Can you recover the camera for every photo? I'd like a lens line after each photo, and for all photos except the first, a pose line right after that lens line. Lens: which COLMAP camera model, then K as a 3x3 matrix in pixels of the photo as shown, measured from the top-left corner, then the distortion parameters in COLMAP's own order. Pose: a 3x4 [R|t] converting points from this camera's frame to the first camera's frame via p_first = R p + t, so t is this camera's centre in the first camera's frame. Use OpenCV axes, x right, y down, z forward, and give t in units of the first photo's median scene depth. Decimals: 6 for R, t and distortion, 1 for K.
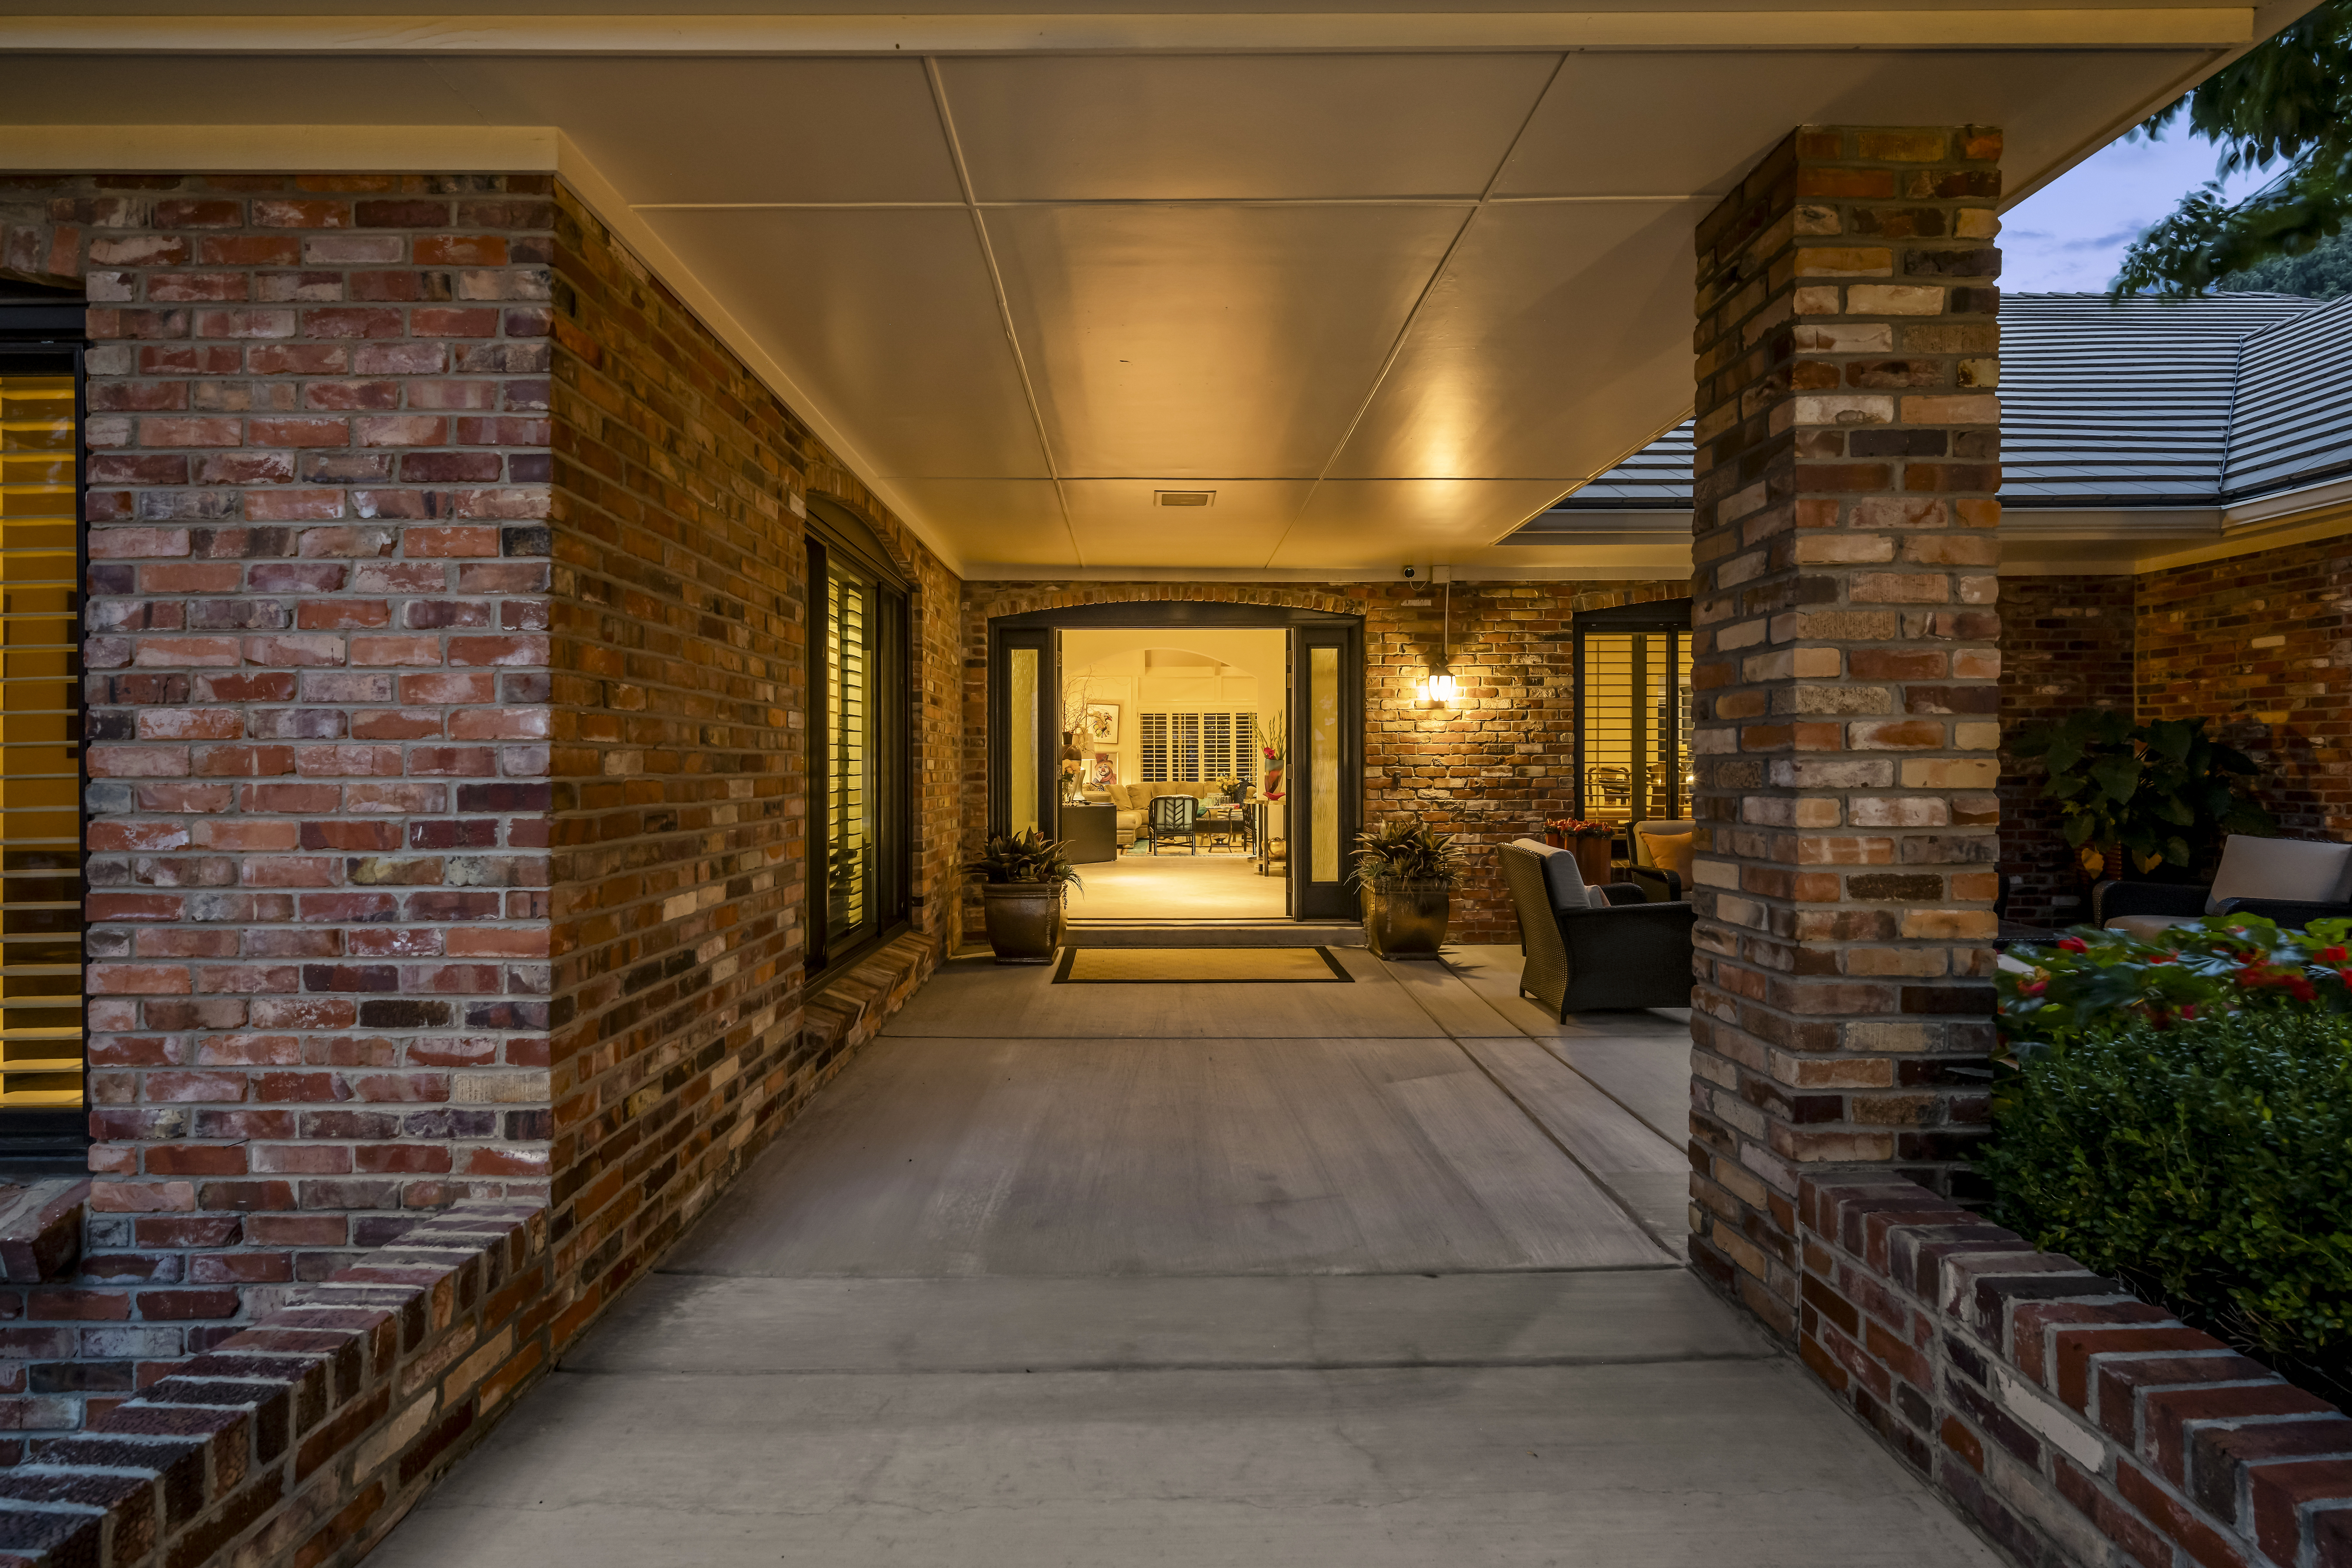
lens RADIAL K [[1256.1, 0, 1176.0], [0, 1256.1, 784.0], [0, 0, 1]] dist [-0.000722, -0.000262]
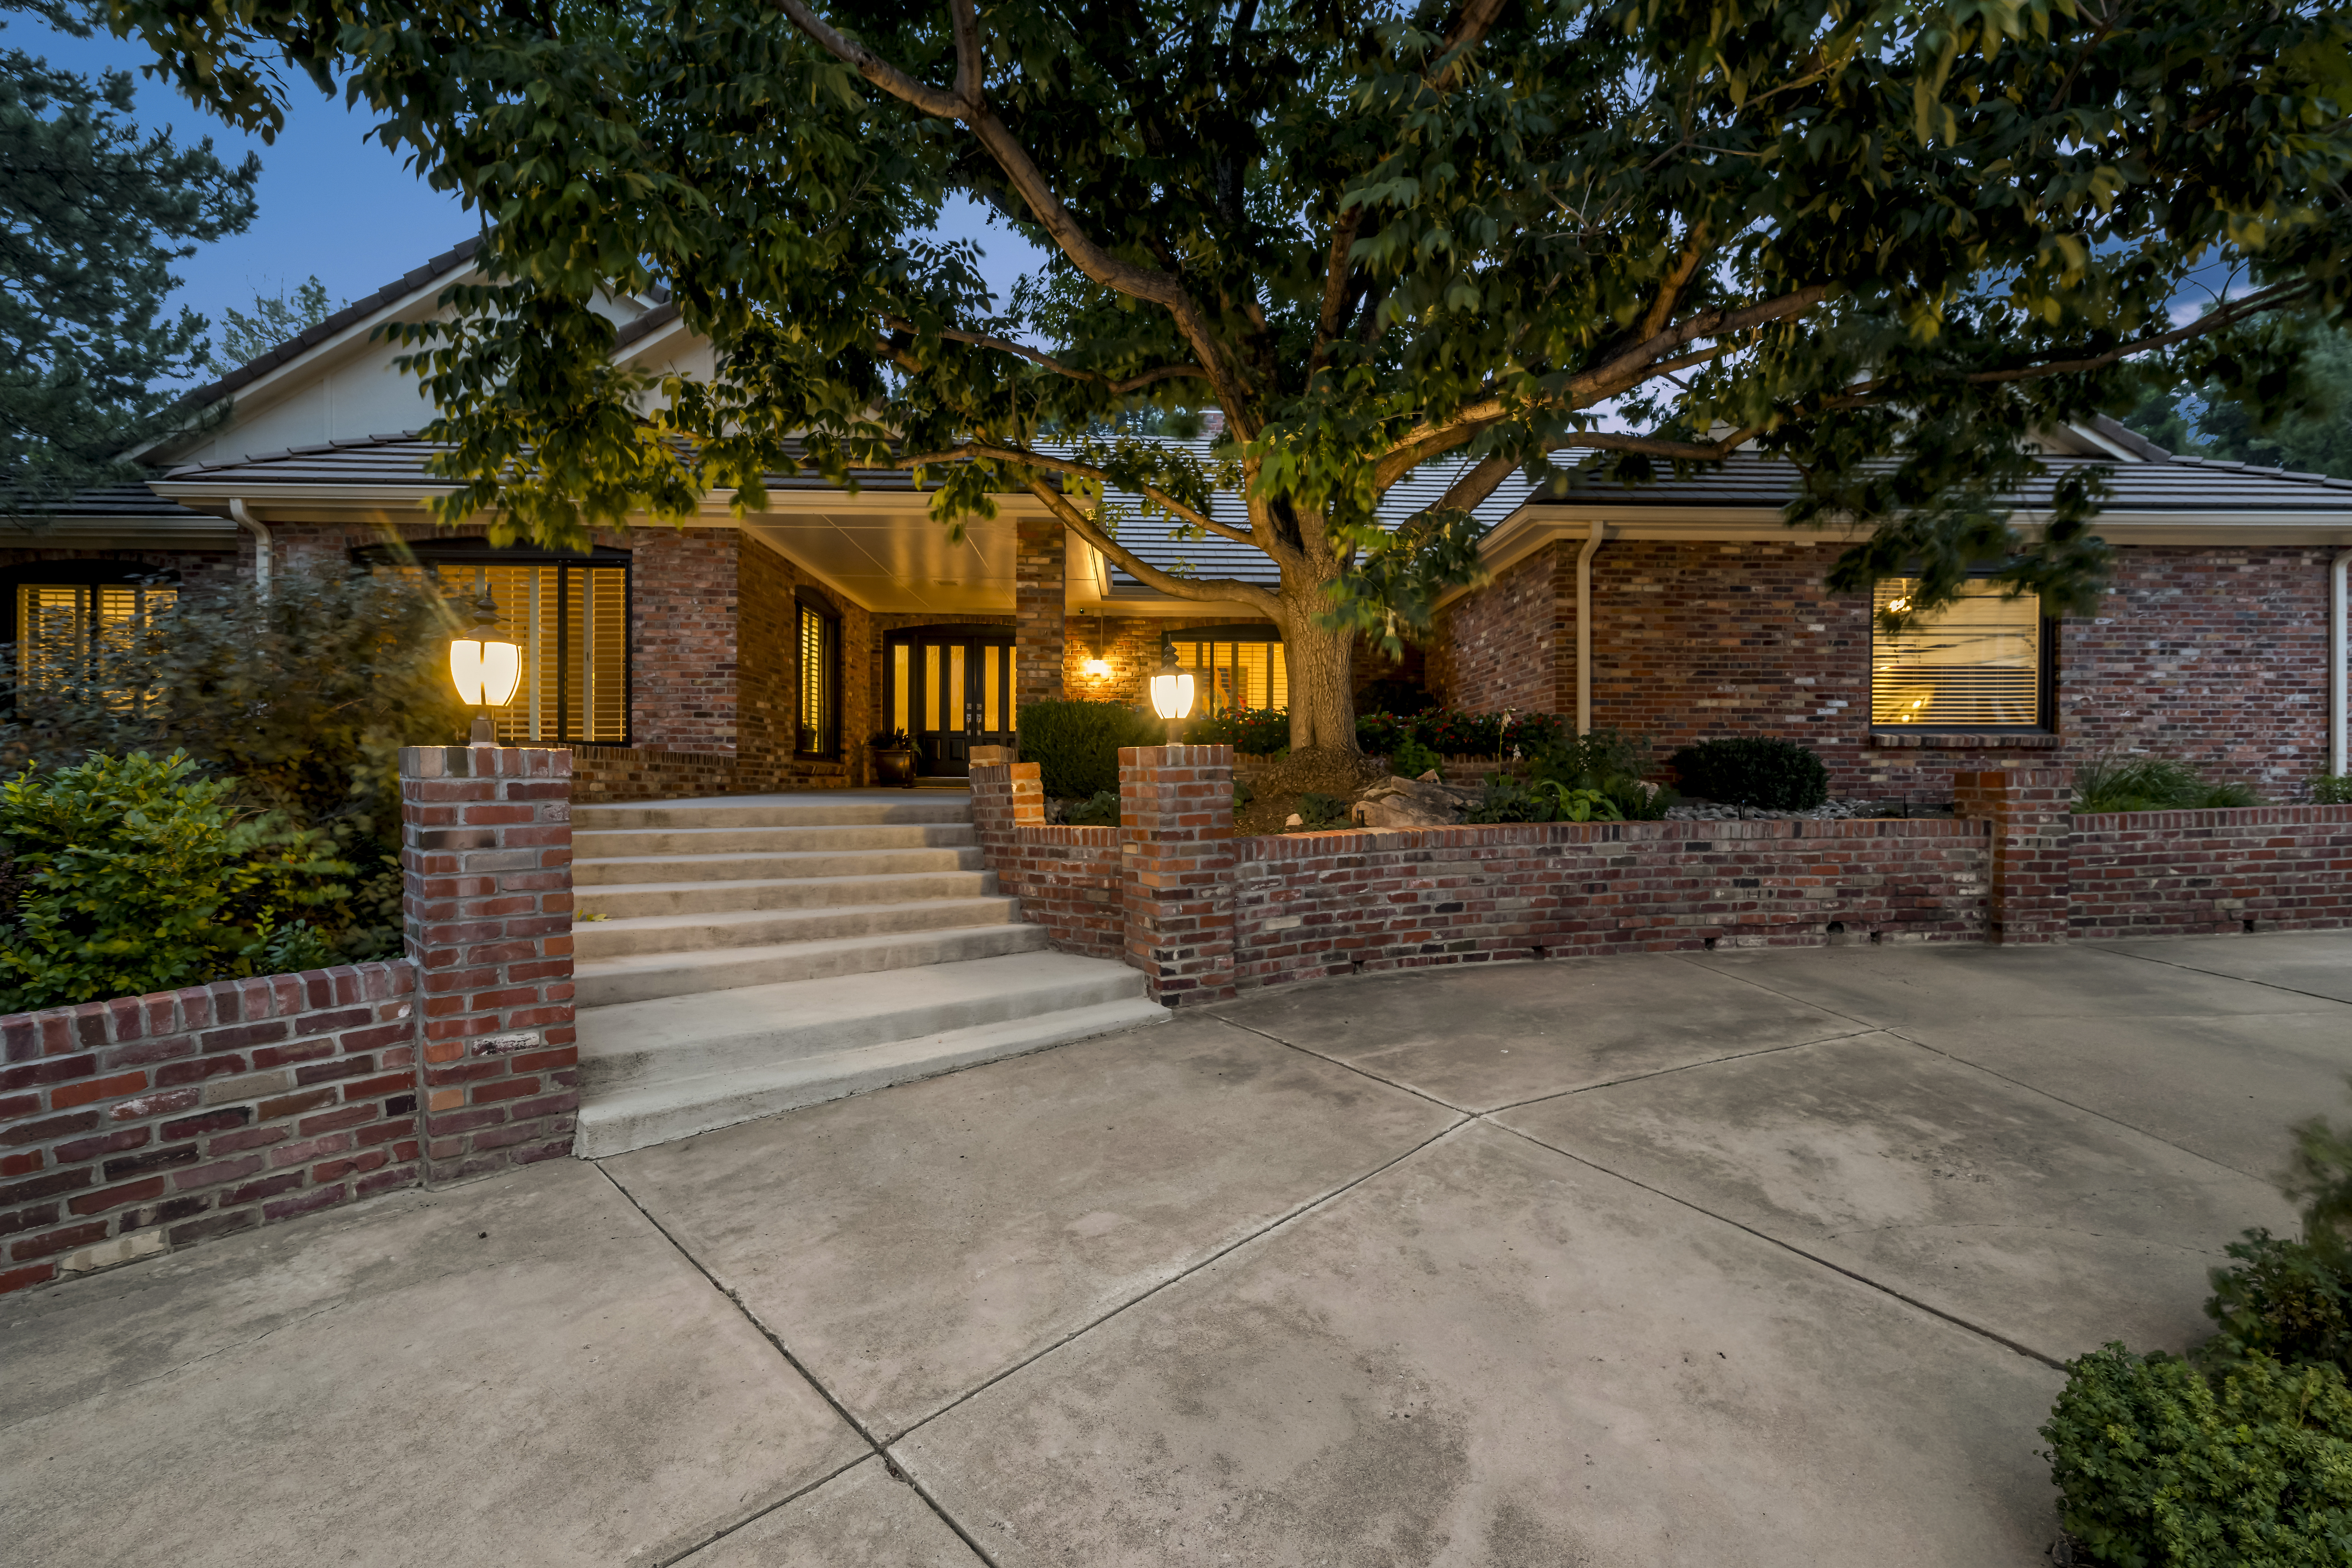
lens RADIAL K [[1136.2, 0, 1176.0], [0, 1136.2, 784.0], [0, 0, 1]] dist [0.001288, 0.000044]
pose [[0.999230, 0.008078, 0.038407, 0.915306], [-0.008007, 0.999966, -0.002025, 0.424737], [-0.038422, 0.001716, 0.999260, -3.113193]]
